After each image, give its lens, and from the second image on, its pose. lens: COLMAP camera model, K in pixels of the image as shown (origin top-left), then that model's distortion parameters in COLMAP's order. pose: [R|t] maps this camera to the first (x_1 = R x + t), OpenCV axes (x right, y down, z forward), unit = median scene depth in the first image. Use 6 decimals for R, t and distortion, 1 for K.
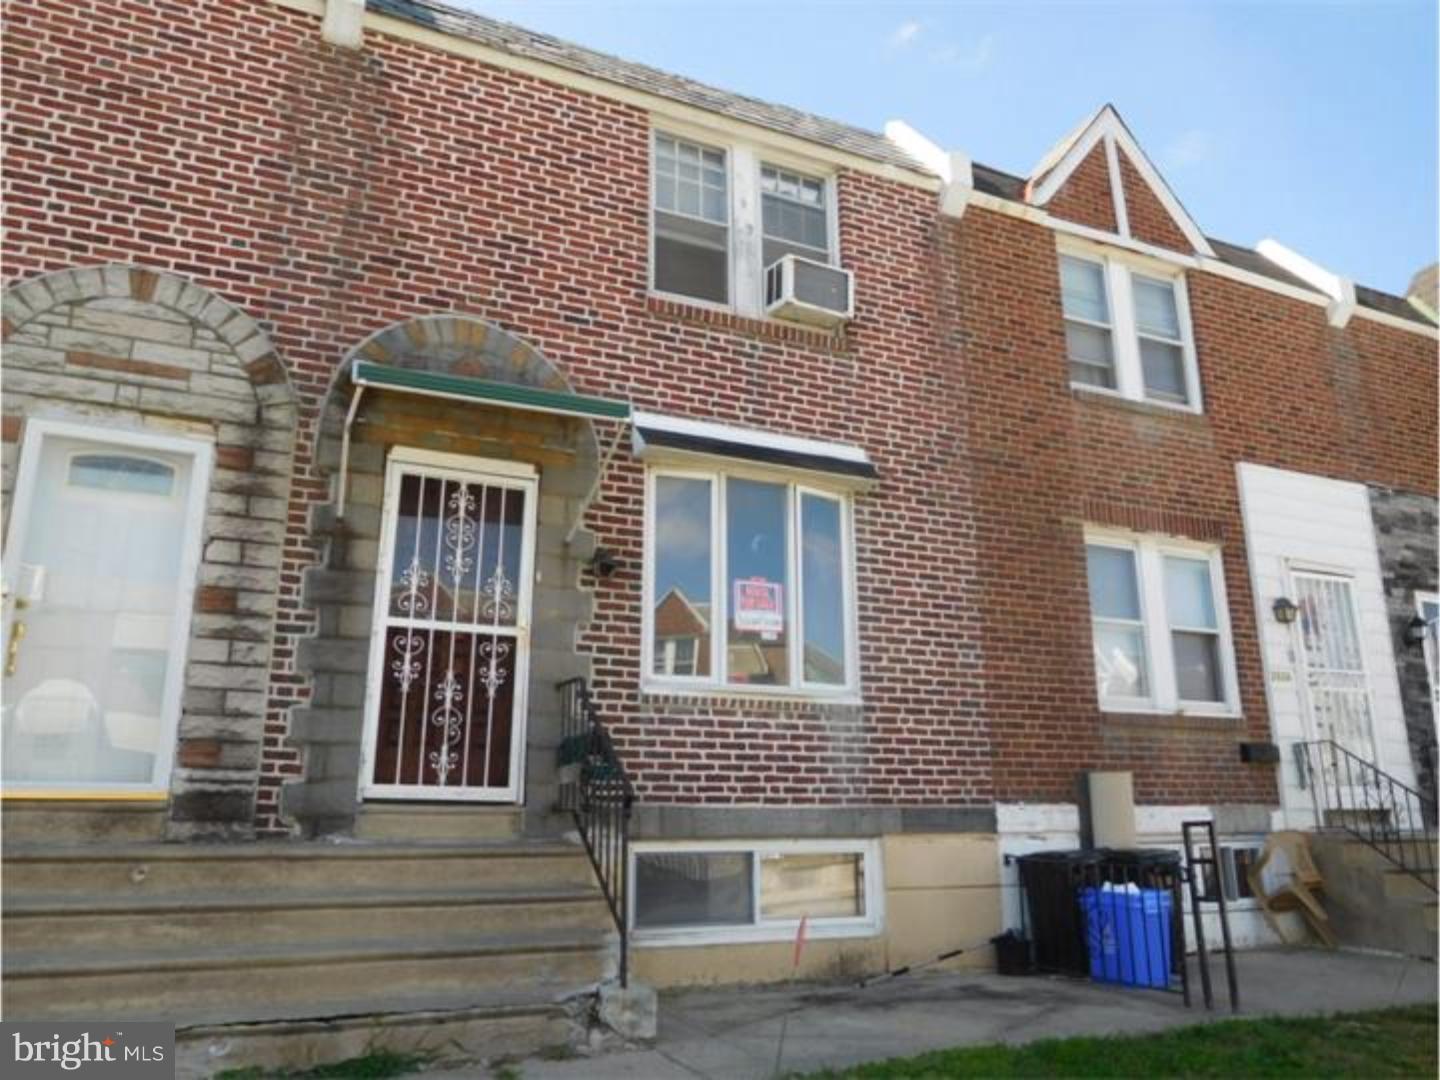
lens RADIAL K [[1072.6, 0, 720.0], [0, 1072.6, 540.0], [0, 0, 1]] dist [-0.014465, 0.004293]
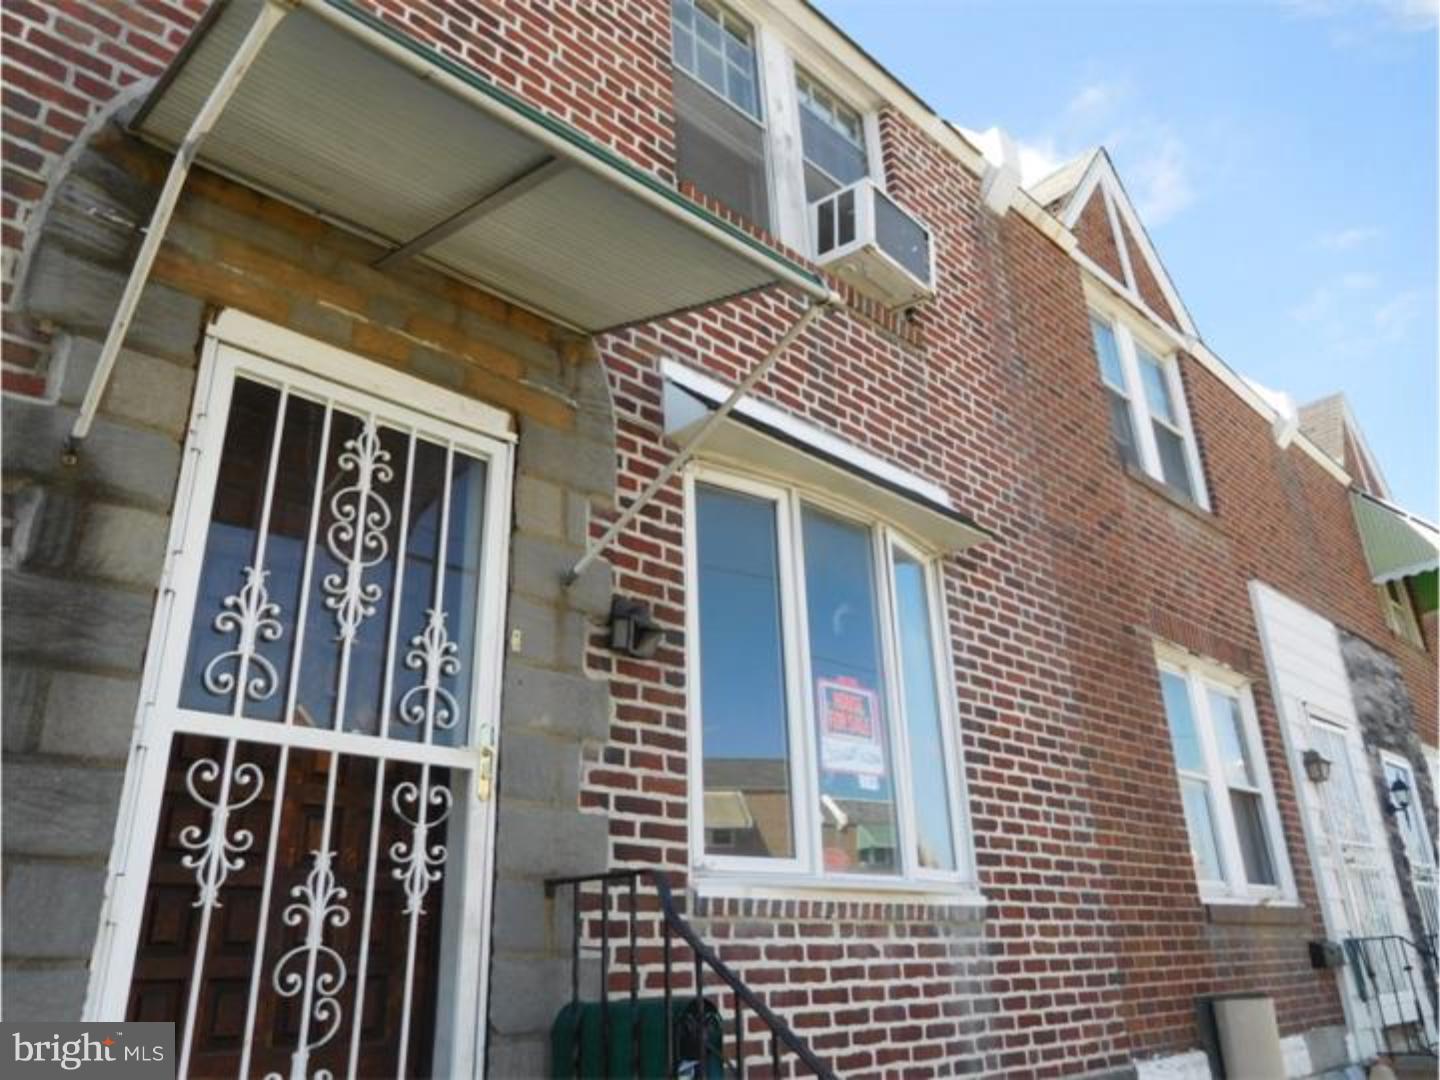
lens RADIAL K [[1072.6, 0, 720.0], [0, 1072.6, 540.0], [0, 0, 1]] dist [-0.014465, 0.004293]
pose [[0.943149, 0.099207, 0.317218, -0.213923], [-0.056819, 0.988490, -0.140208, 0.046142], [-0.327476, 0.114213, 0.937931, 0.476380]]
